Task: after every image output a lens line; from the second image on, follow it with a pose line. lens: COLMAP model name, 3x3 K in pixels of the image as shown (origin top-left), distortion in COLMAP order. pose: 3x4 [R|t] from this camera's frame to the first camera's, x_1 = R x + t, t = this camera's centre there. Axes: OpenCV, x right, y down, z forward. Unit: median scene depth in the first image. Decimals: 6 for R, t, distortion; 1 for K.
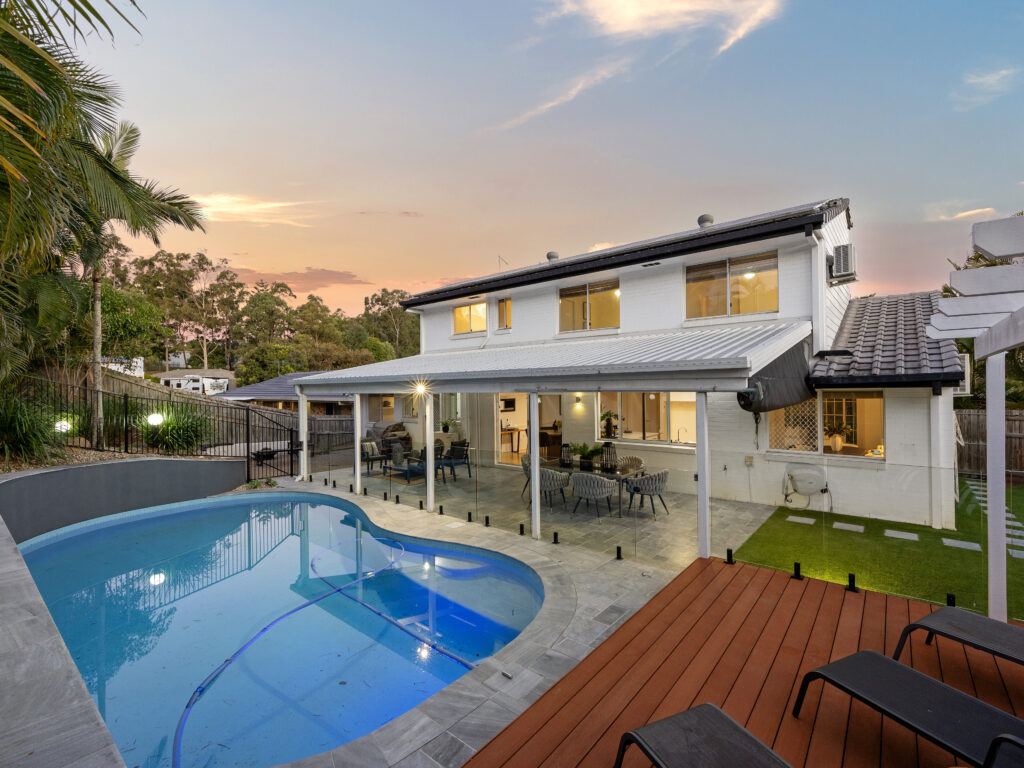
lens RADIAL K [[467.0, 0, 512.8], [0, 467.0, 384.5], [0, 0, 1]] dist [-0.004754, 0.001959]
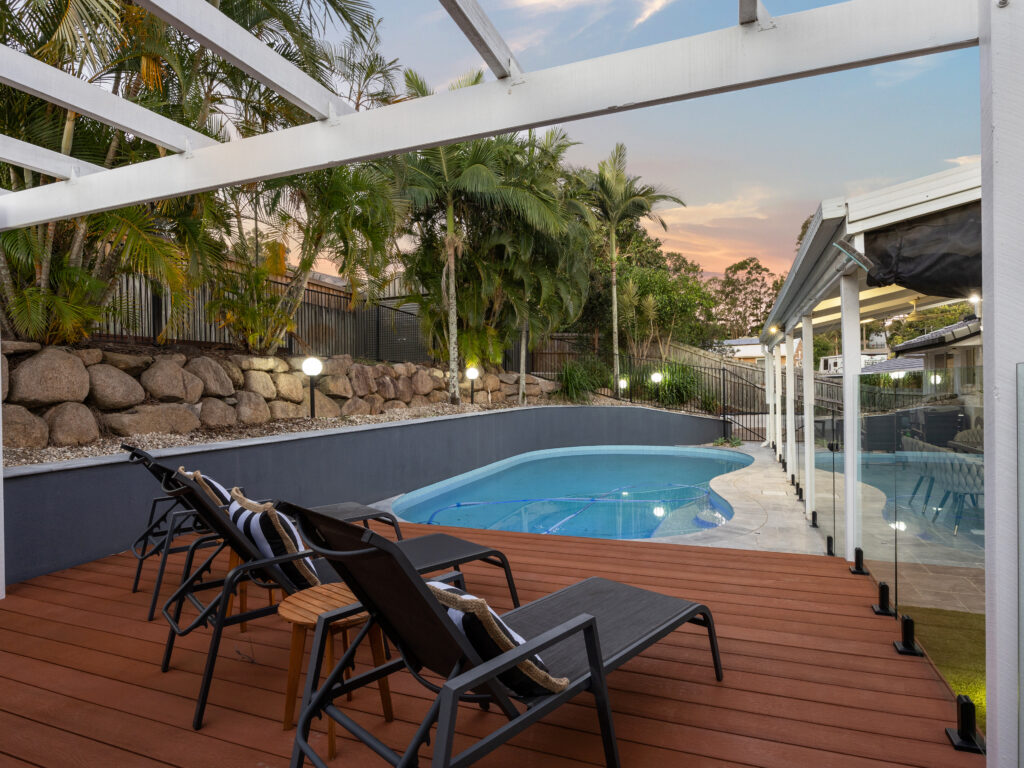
lens RADIAL K [[579.8, 0, 514.8], [0, 579.8, 385.3], [0, 0, 1]] dist [-0.003139, 0.000285]
pose [[0.298240, 0.003070, -0.954486, 0.973616], [0.010573, 0.999923, 0.006520, 0.148857], [0.954432, -0.012036, 0.298184, 0.399354]]
